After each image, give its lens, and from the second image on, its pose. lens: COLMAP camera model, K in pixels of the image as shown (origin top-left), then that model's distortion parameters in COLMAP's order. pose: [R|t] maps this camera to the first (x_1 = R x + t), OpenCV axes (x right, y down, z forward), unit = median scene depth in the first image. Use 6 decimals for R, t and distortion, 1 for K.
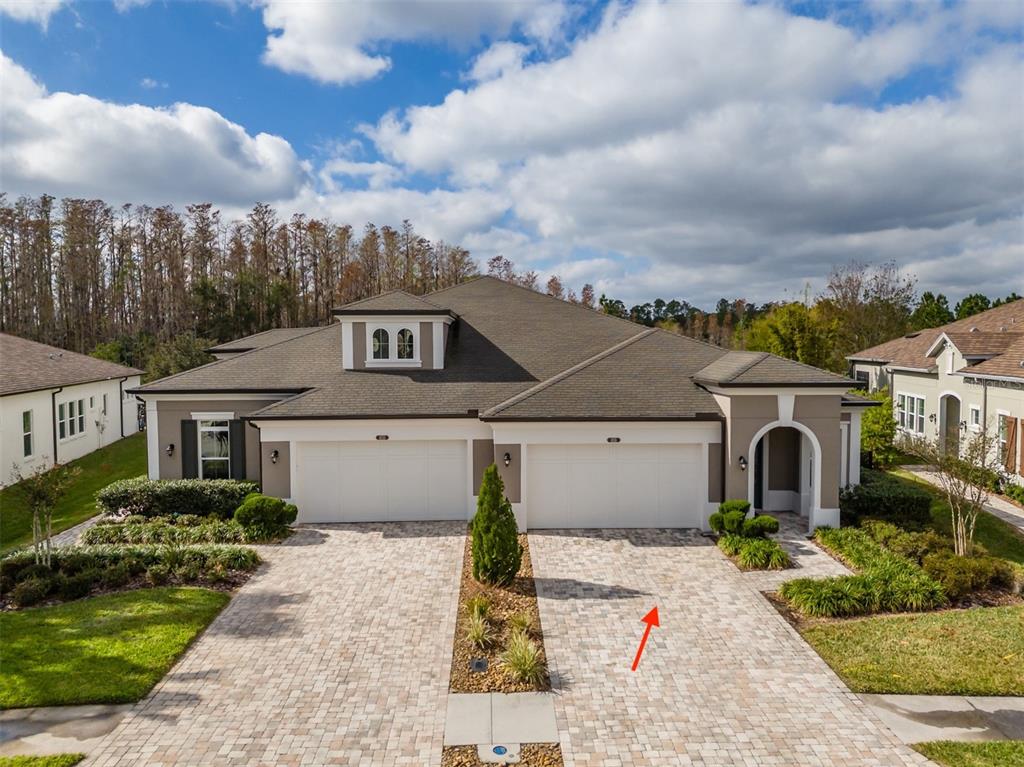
lens RADIAL K [[757.8, 0, 509.2], [0, 757.8, 362.9], [0, 0, 1]] dist [0.083302, -0.077468]
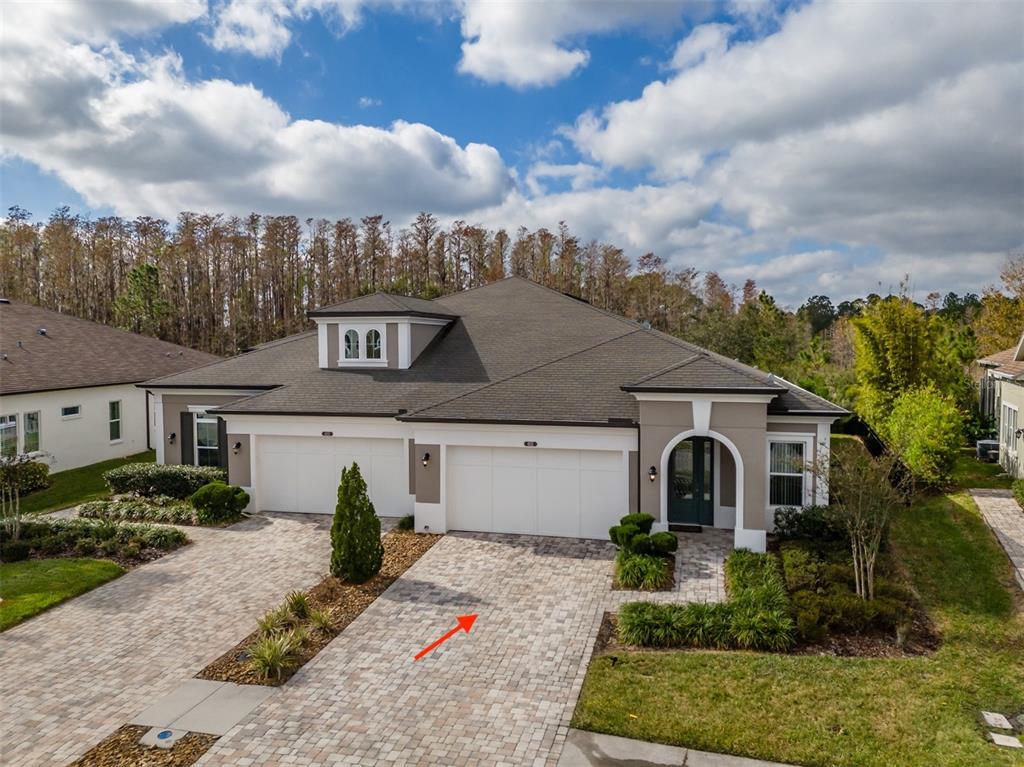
lens RADIAL K [[756.8, 0, 512.0], [0, 756.8, 383.5], [0, 0, 1]] dist [0.092335, -0.084749]
pose [[0.959524, 0.015047, -0.281225, 0.345969], [-0.007455, 0.999579, 0.028048, -0.001940], [0.281529, -0.024816, 0.959232, 0.067026]]
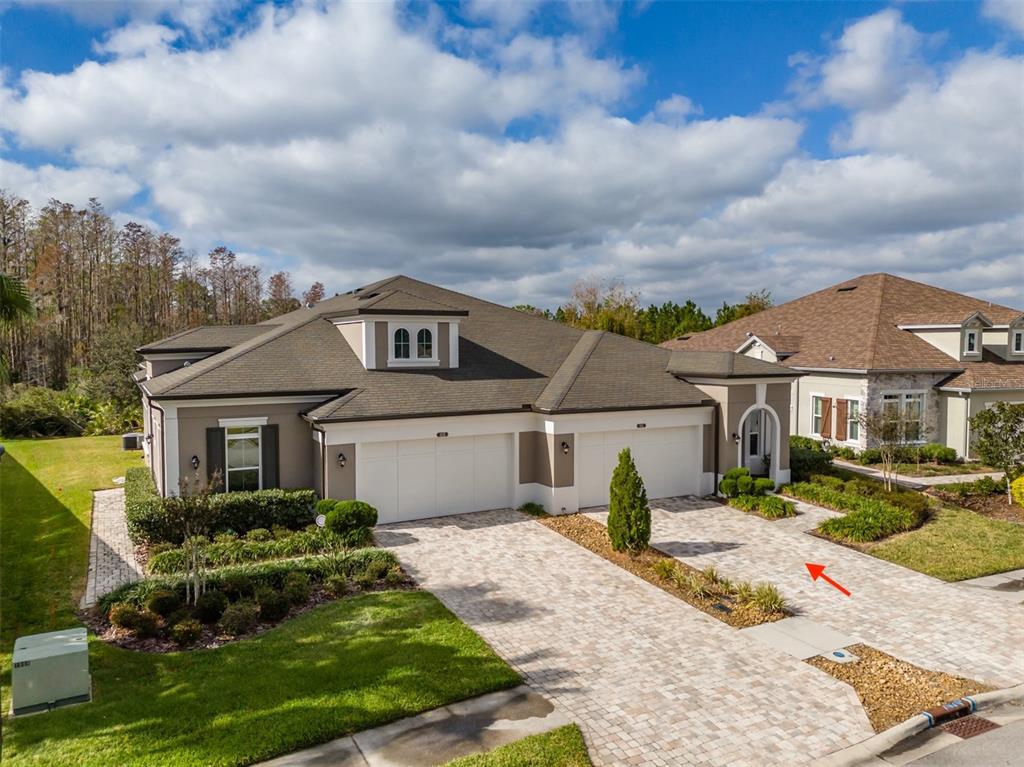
lens RADIAL K [[757.8, 0, 509.2], [0, 757.8, 362.9], [0, 0, 1]] dist [0.083302, -0.077468]
pose [[0.889394, -0.008743, 0.457059, -0.518278], [0.012332, 0.999912, -0.004870, 0.007564], [-0.456976, 0.009968, 0.889423, 0.048425]]
